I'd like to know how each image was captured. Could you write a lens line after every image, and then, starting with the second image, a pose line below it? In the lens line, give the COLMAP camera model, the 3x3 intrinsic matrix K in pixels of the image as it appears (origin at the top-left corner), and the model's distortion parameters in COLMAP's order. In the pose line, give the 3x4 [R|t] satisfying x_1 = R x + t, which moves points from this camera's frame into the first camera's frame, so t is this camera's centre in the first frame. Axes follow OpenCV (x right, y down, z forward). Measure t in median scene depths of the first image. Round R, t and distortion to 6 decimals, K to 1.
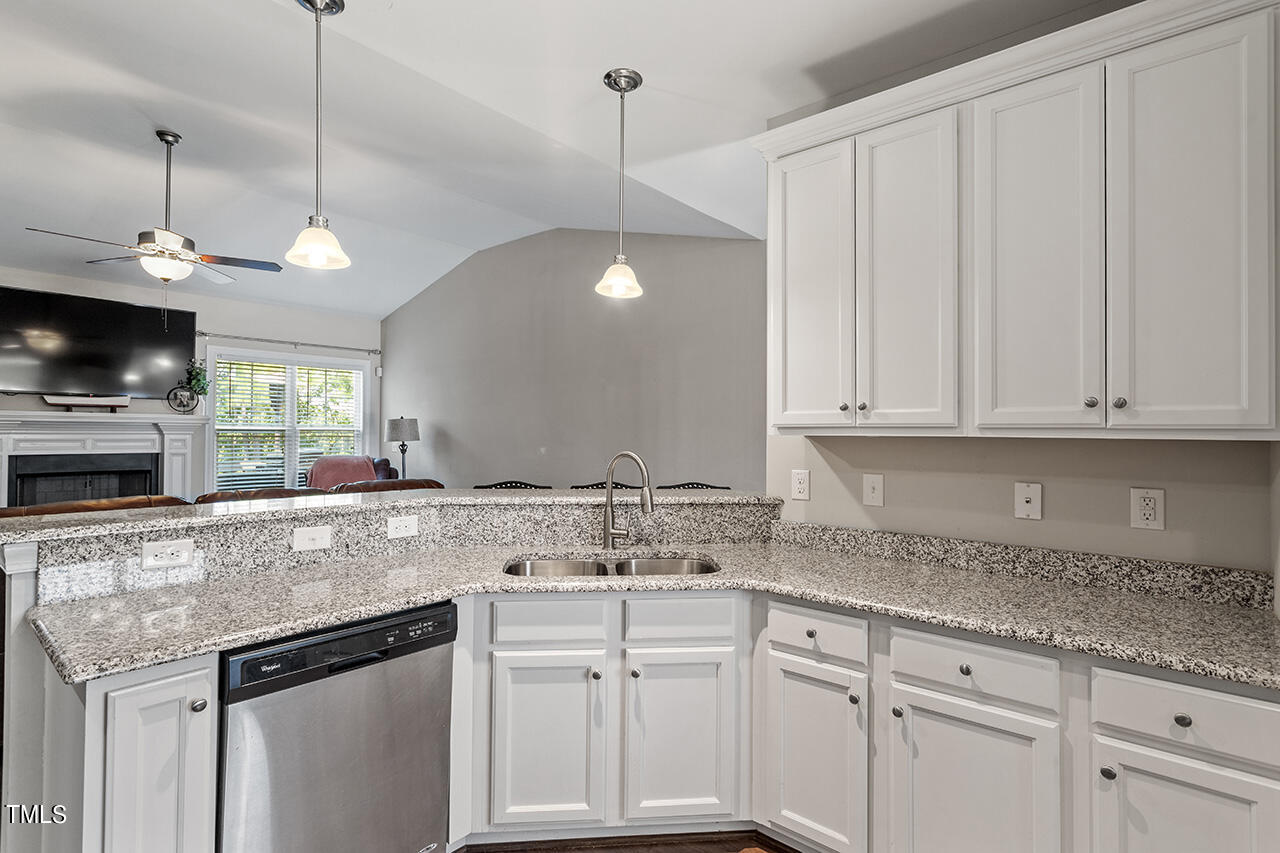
lens RADIAL K [[618.2, 0, 640.0], [0, 618.2, 426.5], [0, 0, 1]] dist [0.001780, 0.000334]
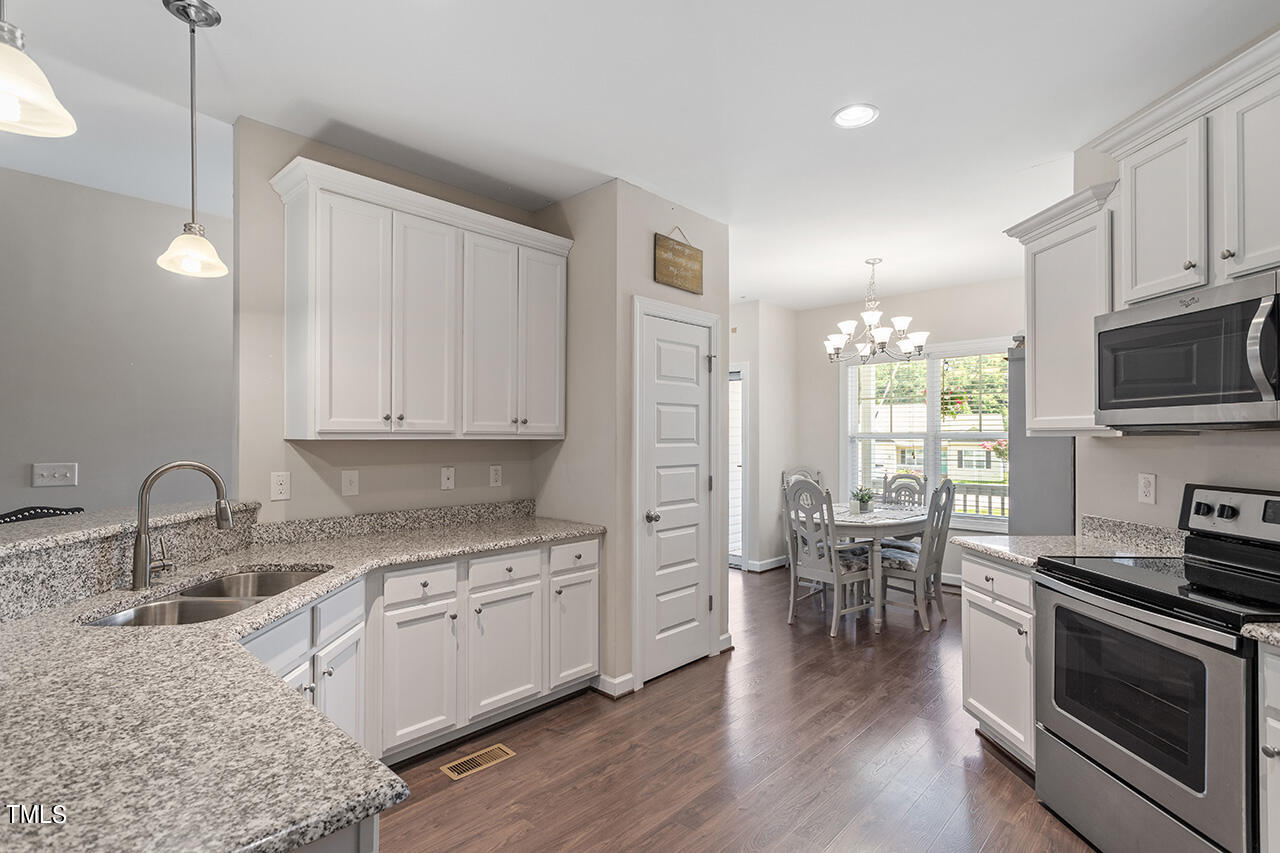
lens RADIAL K [[611.9, 0, 639.1], [0, 611.9, 430.2], [0, 0, 1]] dist [0.009147, 0.000013]
pose [[0.056968, 0.005240, 0.998362, -0.745733], [-0.010164, 0.999937, -0.004668, -0.002700], [-0.998324, -0.009881, 0.057018, 0.323207]]
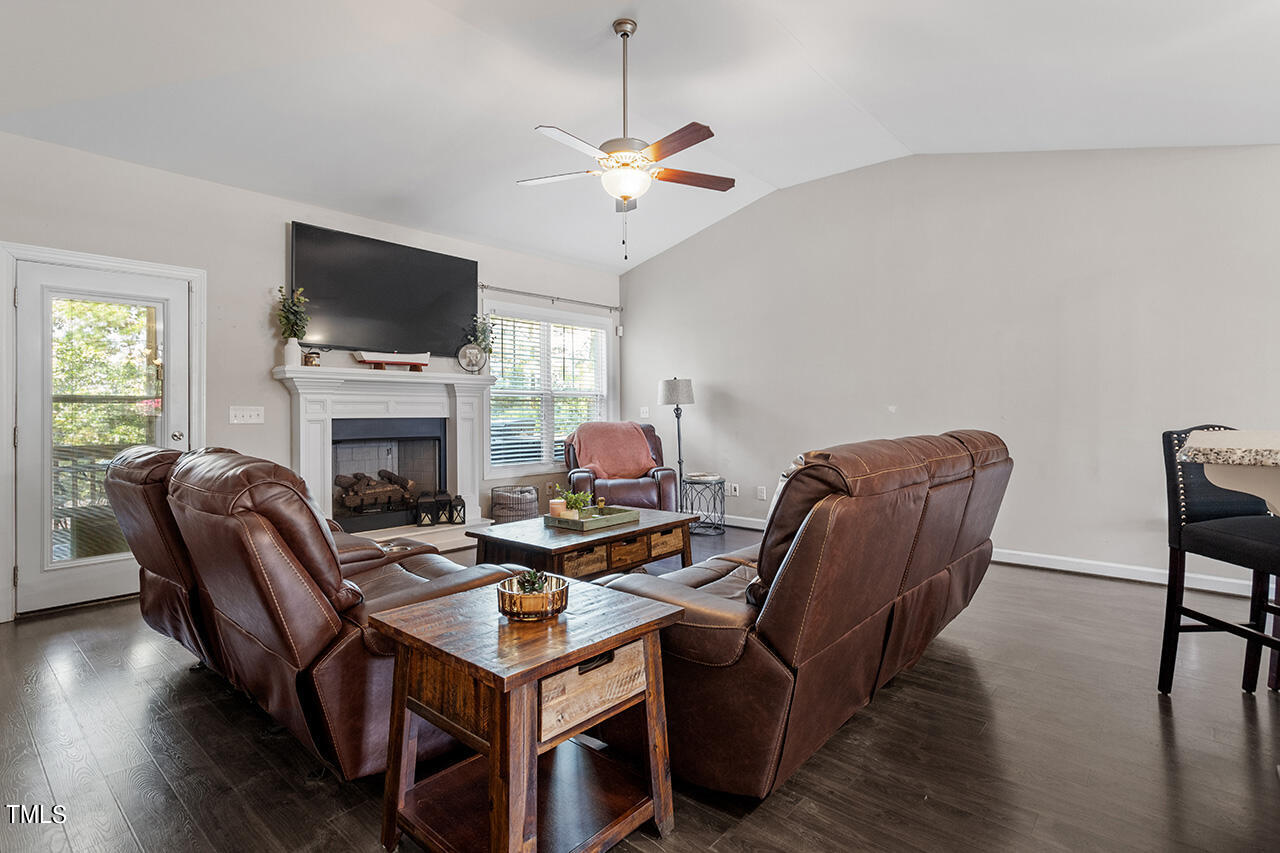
lens RADIAL K [[623.5, 0, 639.4], [0, 623.5, 415.4], [0, 0, 1]] dist [0.003630, 0.000676]
pose [[0.999591, -0.009288, -0.027055, -1.108214], [0.009725, 0.999824, 0.016061, 0.065637], [0.026901, -0.016318, 0.999505, 0.232922]]
